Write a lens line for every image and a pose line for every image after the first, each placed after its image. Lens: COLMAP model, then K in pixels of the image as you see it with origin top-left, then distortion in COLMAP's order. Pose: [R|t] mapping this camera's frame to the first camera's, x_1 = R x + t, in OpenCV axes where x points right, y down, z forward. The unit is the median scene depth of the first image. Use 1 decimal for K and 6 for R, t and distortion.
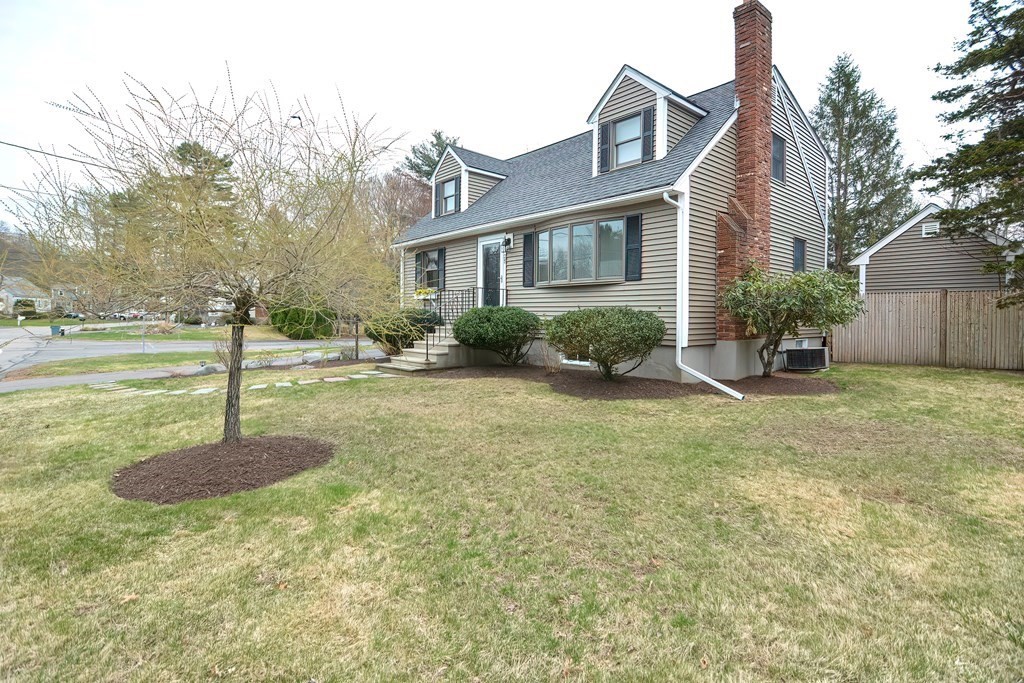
lens RADIAL K [[509.1, 0, 512.0], [0, 509.1, 341.5], [0, 0, 1]] dist [-0.017817, -0.000239]
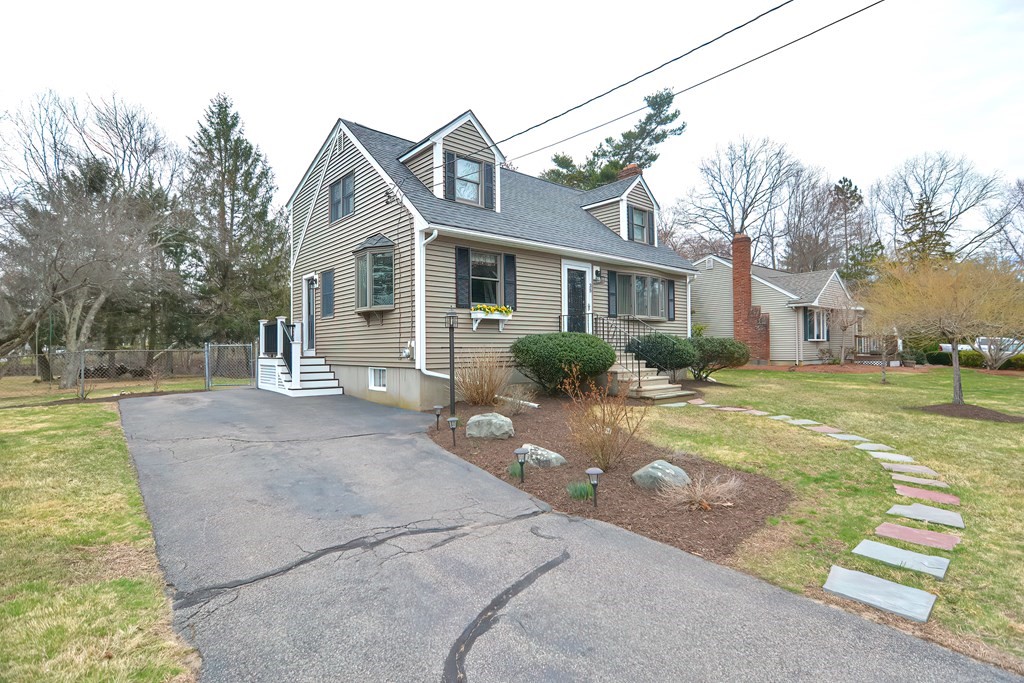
lens RADIAL K [[509.1, 0, 512.0], [0, 509.1, 341.5], [0, 0, 1]] dist [-0.017817, -0.000239]
pose [[0.004194, 0.008394, 0.999956, -0.930077], [0.052344, 0.998592, -0.008602, -0.046007], [-0.998620, 0.052378, 0.003749, 1.018594]]
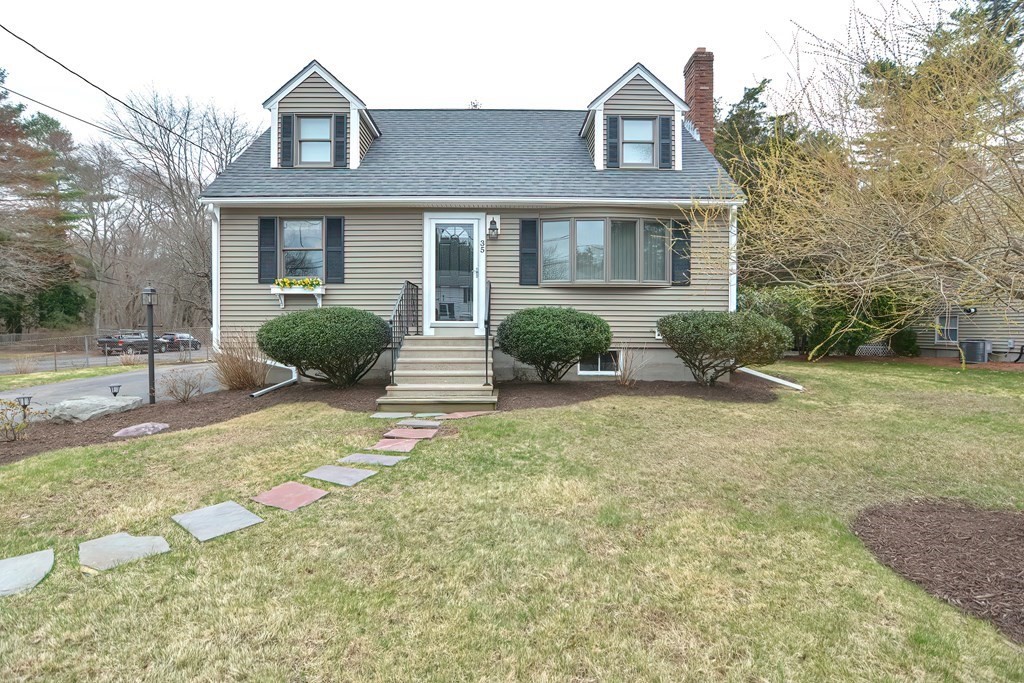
lens RADIAL K [[436.3, 0, 512.0], [0, 436.3, 341.5], [0, 0, 1]] dist [-0.009508, -0.000055]
pose [[0.663259, -0.033184, 0.747654, -0.422424], [0.034967, 0.999300, 0.013332, -0.022751], [-0.747573, 0.017301, 0.663955, 0.462689]]
